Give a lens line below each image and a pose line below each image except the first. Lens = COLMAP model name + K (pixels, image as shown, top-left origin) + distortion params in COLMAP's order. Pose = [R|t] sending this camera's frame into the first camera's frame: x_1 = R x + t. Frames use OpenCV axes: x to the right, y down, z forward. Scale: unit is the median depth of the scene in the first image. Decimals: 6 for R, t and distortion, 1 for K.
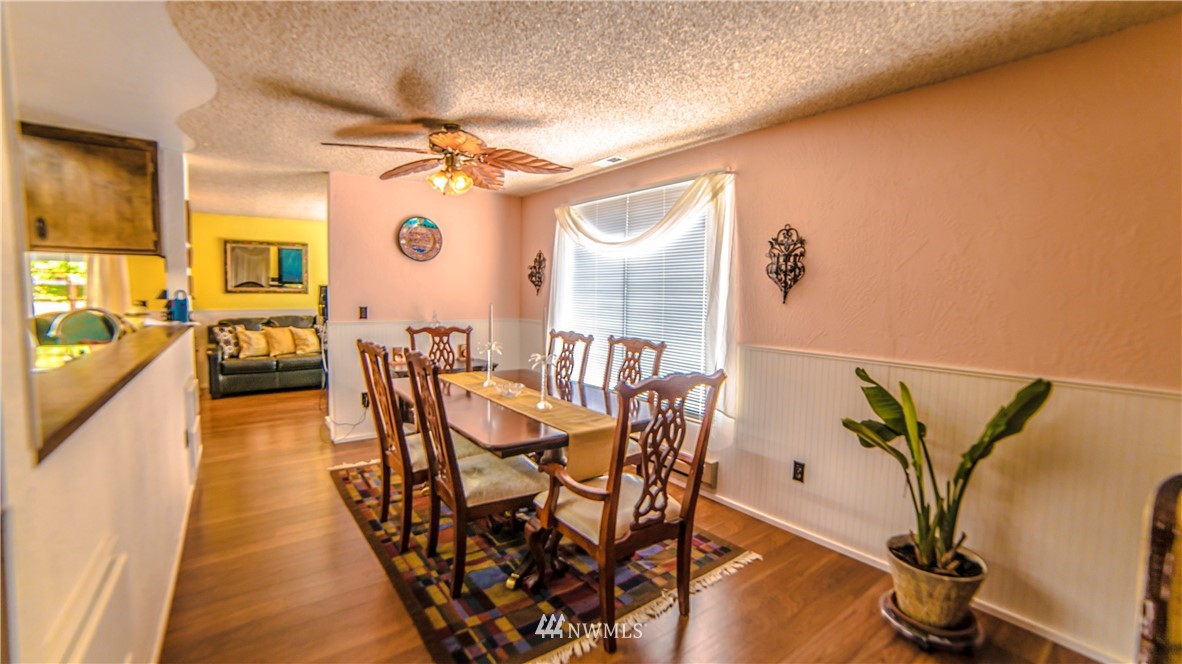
lens RADIAL K [[494.1, 0, 598.4], [0, 494.1, 328.6], [0, 0, 1]] dist [-0.103491, 0.037675]
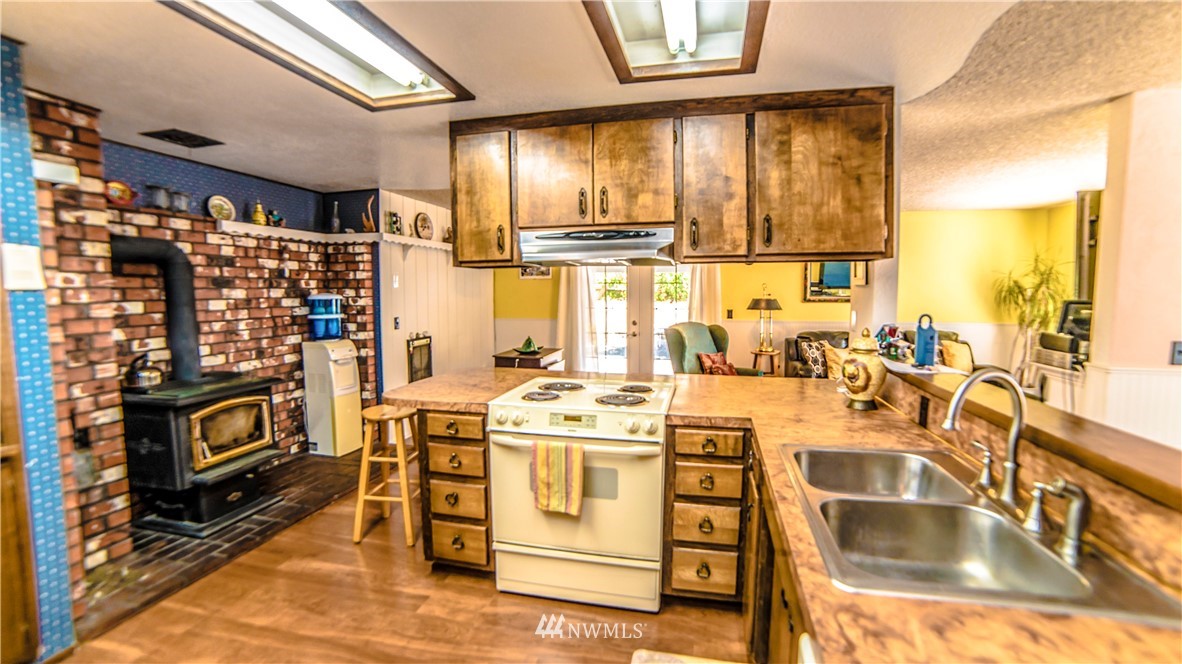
lens RADIAL K [[494.1, 0, 598.4], [0, 494.1, 328.6], [0, 0, 1]] dist [-0.103491, 0.037675]
pose [[0.639436, 0.044180, -0.767574, -0.579661], [-0.045414, 0.998775, 0.019655, -0.045028], [0.767502, 0.022290, 0.640659, 0.209324]]
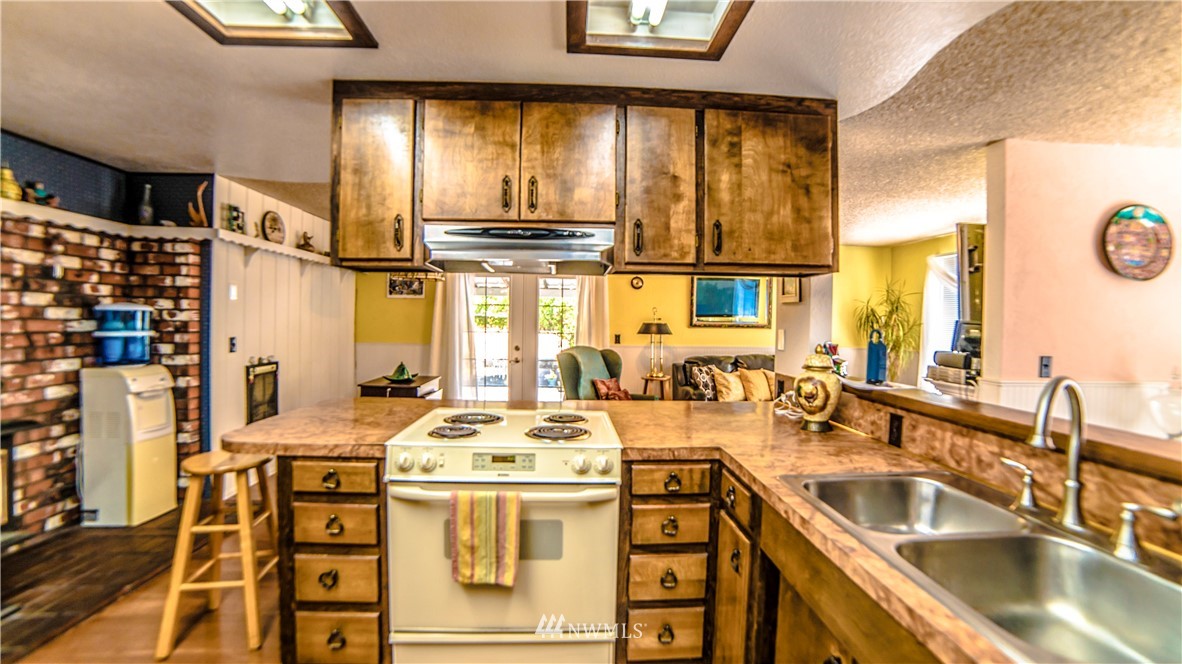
lens RADIAL K [[494.1, 0, 598.4], [0, 494.1, 328.6], [0, 0, 1]] dist [-0.103491, 0.037675]
pose [[0.831113, 0.007462, -0.556054, -0.716885], [-0.045289, 0.997497, -0.054306, -0.025688], [0.554257, 0.070318, 0.829370, 0.228452]]
